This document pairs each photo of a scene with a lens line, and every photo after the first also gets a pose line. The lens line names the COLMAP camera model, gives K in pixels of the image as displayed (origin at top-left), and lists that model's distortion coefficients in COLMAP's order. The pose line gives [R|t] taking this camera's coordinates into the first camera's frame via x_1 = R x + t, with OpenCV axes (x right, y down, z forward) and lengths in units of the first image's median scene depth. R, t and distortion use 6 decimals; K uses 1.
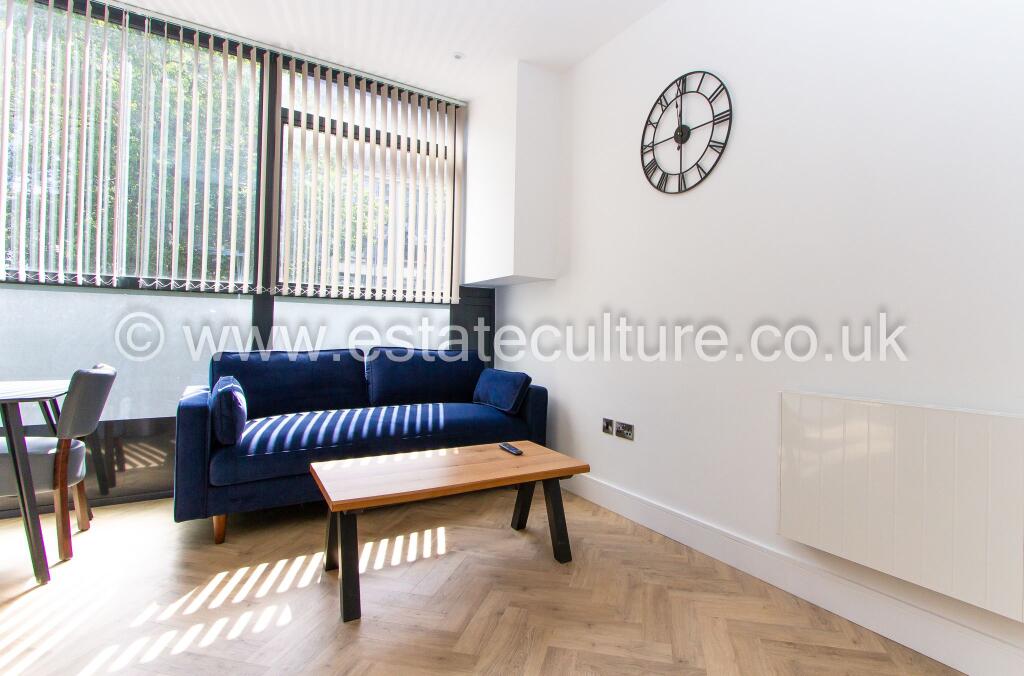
lens RADIAL K [[472.1, 0, 512.0], [0, 472.1, 329.4], [0, 0, 1]] dist [-0.017902, 0.000390]
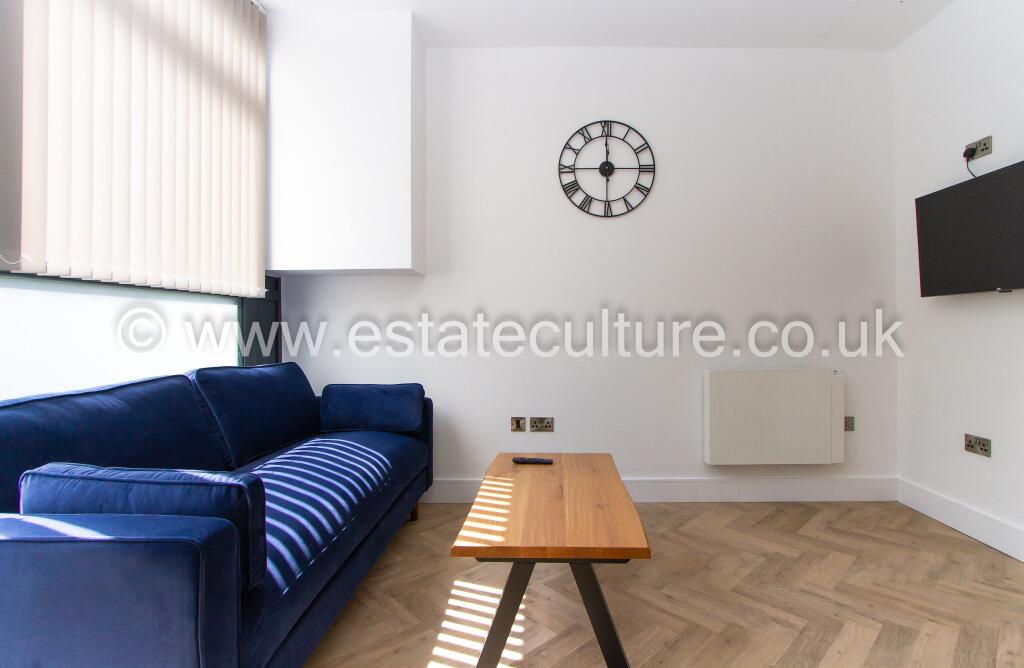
lens RADIAL K [[490.9, 0, 513.5], [0, 490.9, 334.4], [0, 0, 1]] dist [-0.015970, -0.000305]
pose [[0.568688, -0.024266, 0.822196, -0.840325], [0.011861, 0.999703, 0.021301, -0.019022], [-0.822468, -0.002361, 0.568806, 0.486989]]
